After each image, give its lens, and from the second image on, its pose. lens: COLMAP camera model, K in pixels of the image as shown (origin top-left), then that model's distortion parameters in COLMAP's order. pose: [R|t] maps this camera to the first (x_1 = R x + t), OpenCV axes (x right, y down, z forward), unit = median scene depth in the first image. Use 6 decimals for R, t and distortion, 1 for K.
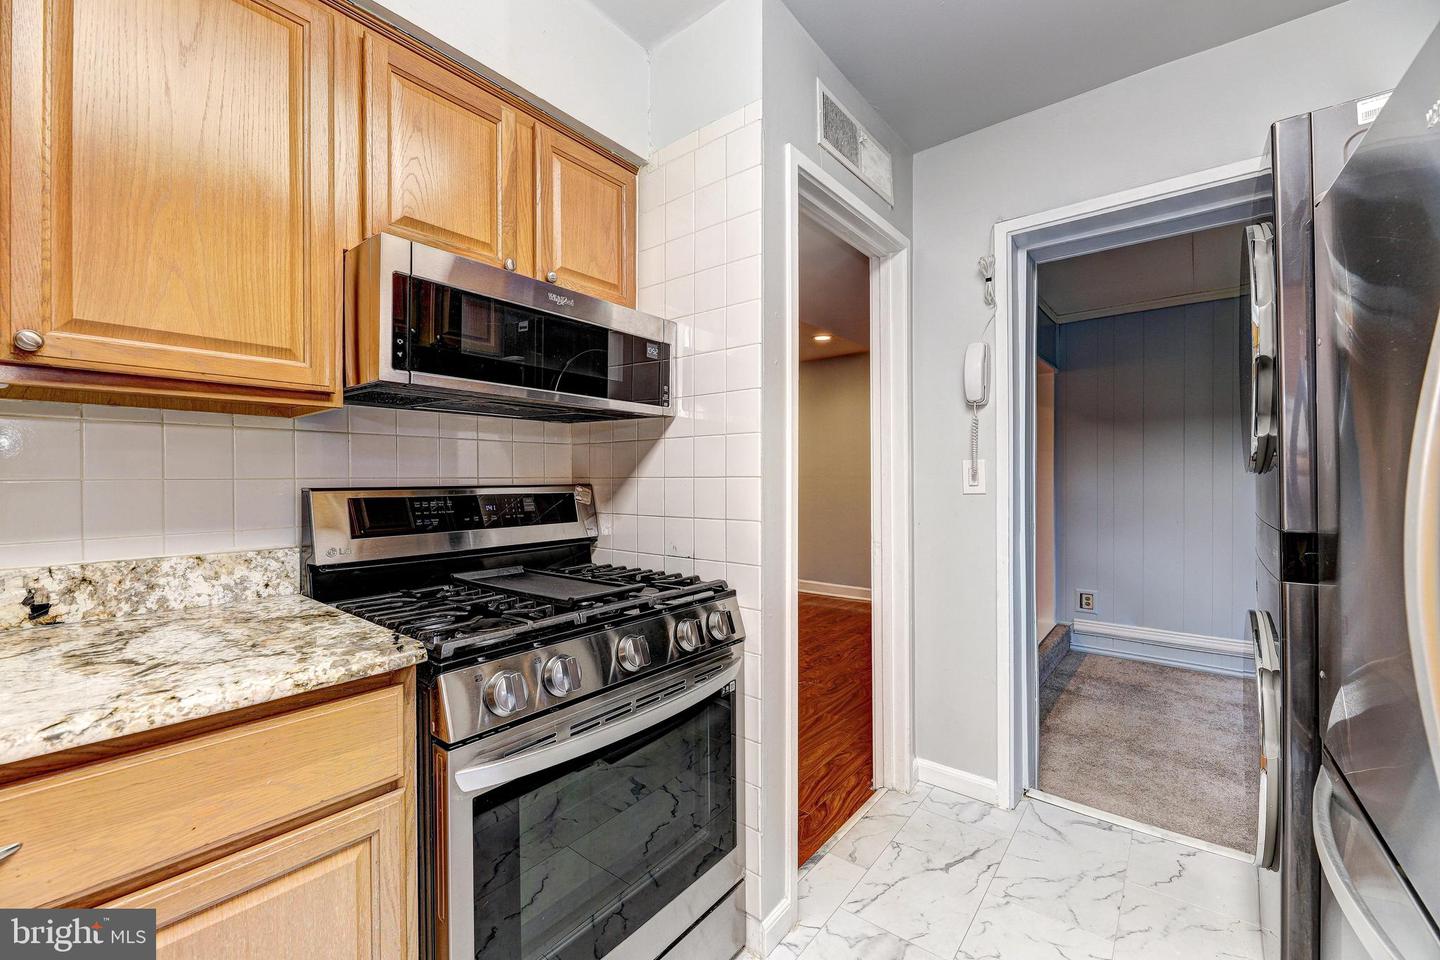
lens RADIAL K [[581.6, 0, 671.3], [0, 581.6, 487.6], [0, 0, 1]] dist [-0.000116, -0.003368]
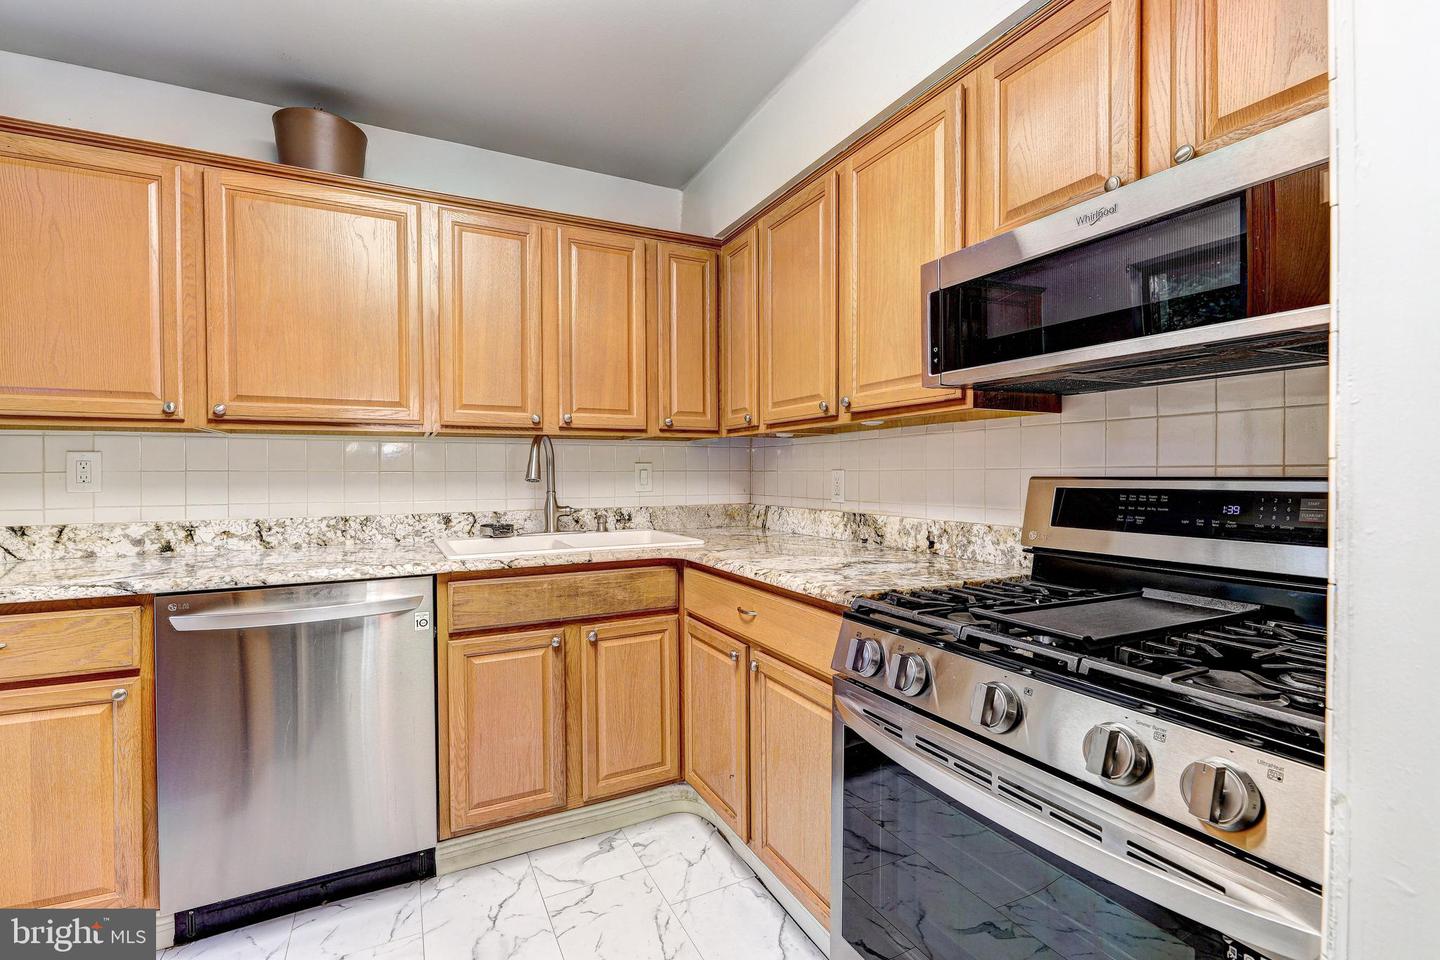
lens RADIAL K [[632.4, 0, 721.5], [0, 632.4, 480.6], [0, 0, 1]] dist [0.000408, -0.001431]
pose [[-0.370106, 0.016403, -0.928845, 0.579407], [-0.011241, 0.999692, 0.022133, -0.008541], [0.928921, 0.018633, -0.369808, 0.717298]]
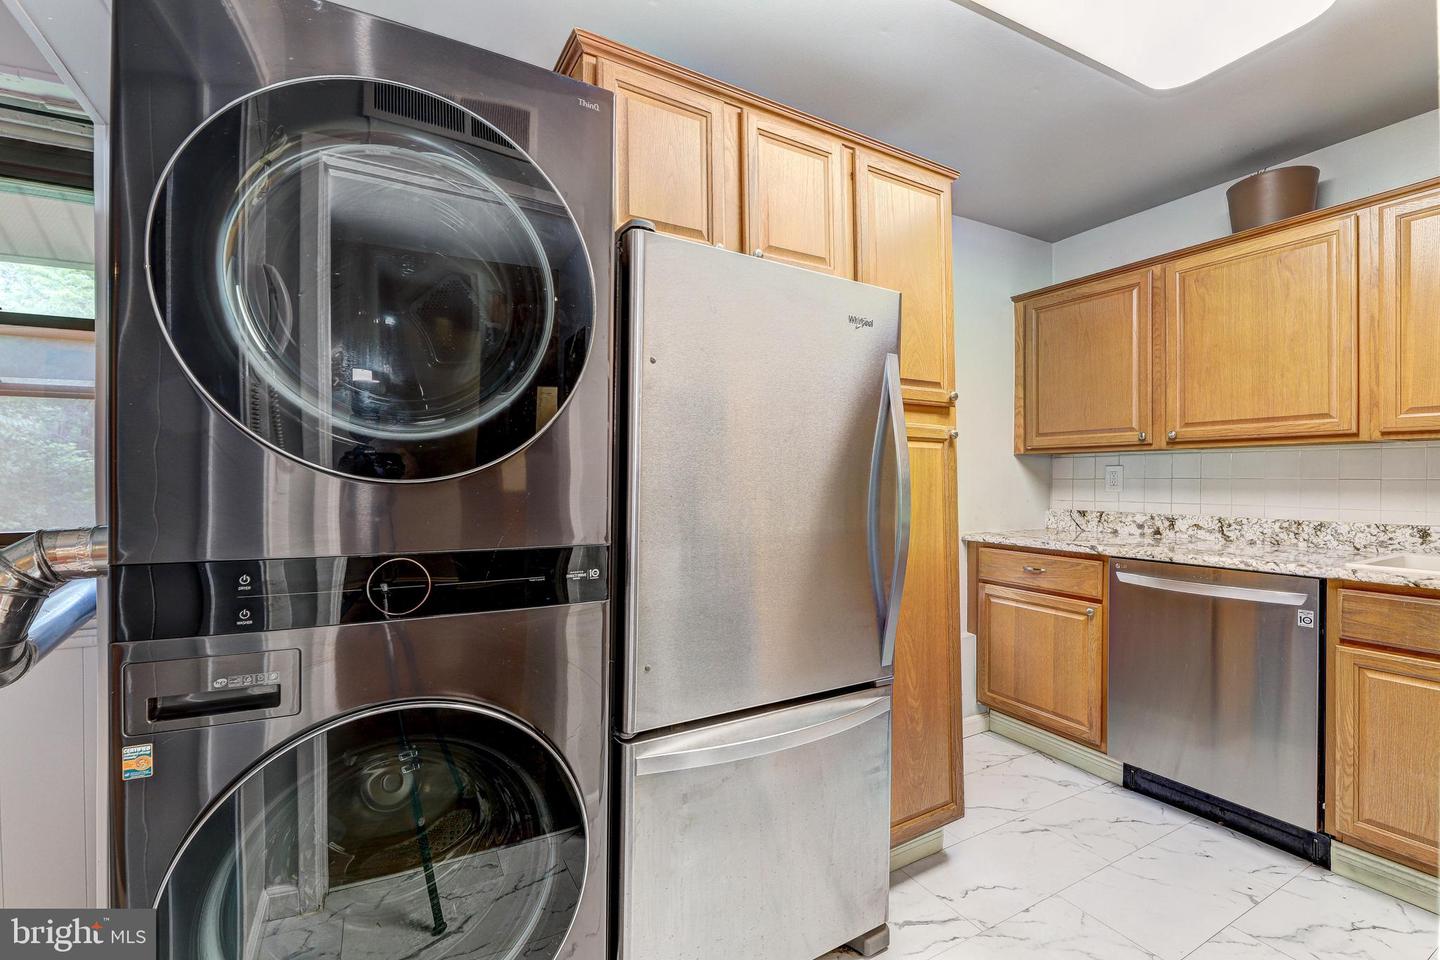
lens RADIAL K [[632.4, 0, 722.9], [0, 632.4, 482.3], [0, 0, 1]] dist [0.000408, -0.001431]
pose [[-0.947125, 0.002809, 0.320853, 0.414448], [0.011378, 0.999627, 0.024837, -0.034497], [-0.320664, 0.027174, -0.946803, 1.313650]]
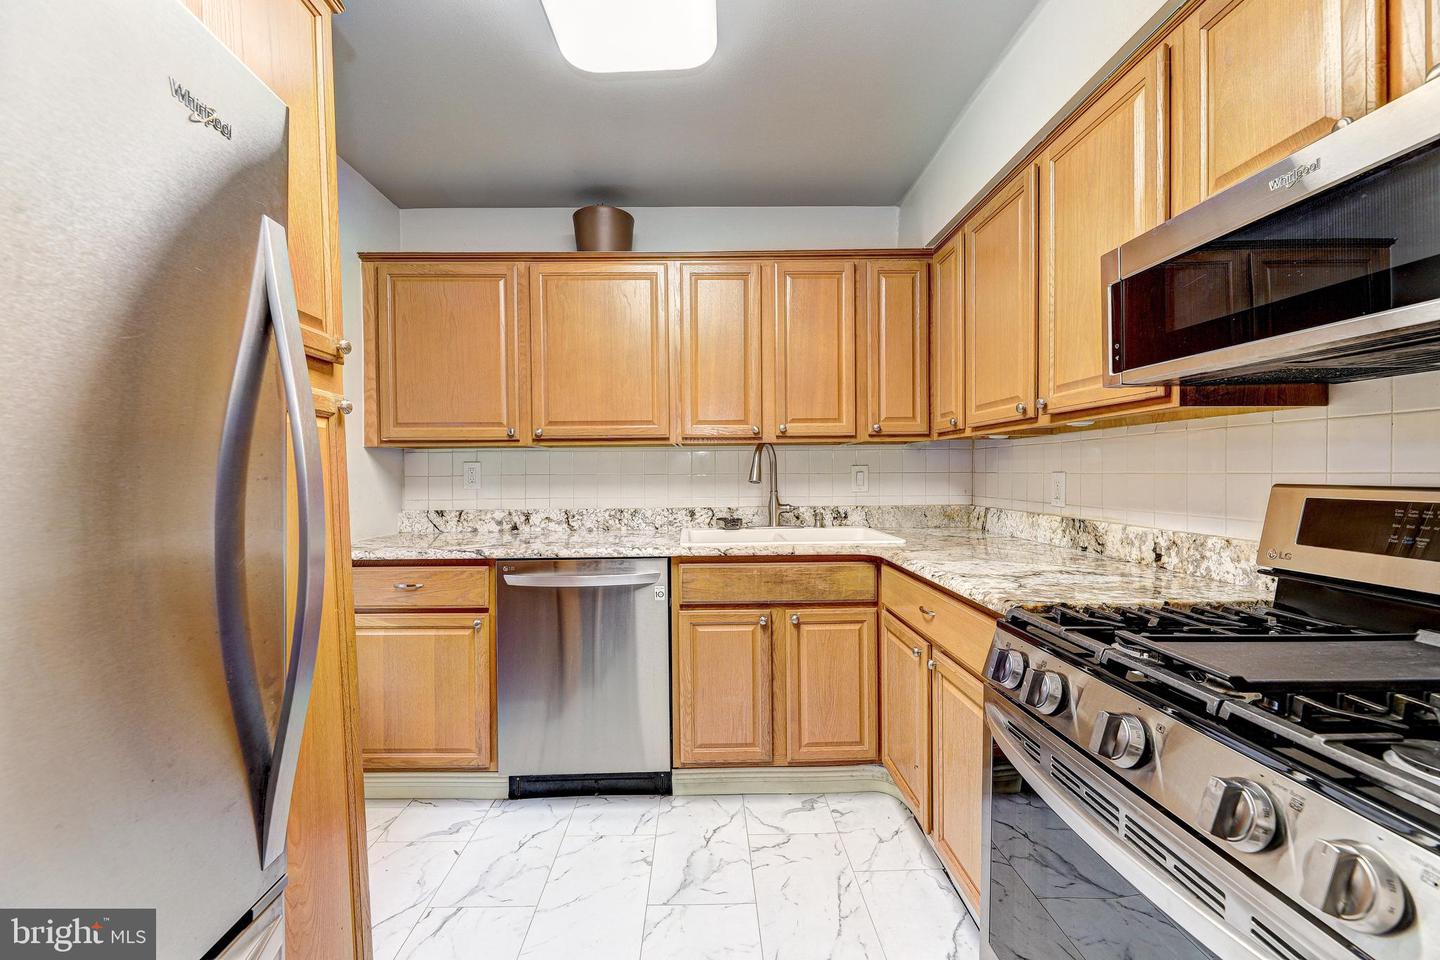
lens RADIAL K [[581.6, 0, 716.8], [0, 581.6, 480.5], [0, 0, 1]] dist [-0.000116, -0.003368]
pose [[-0.734116, 0.018691, -0.678767, 0.533811], [-0.002776, 0.999530, 0.030526, -0.023643], [0.679018, 0.024294, -0.733719, 0.860113]]
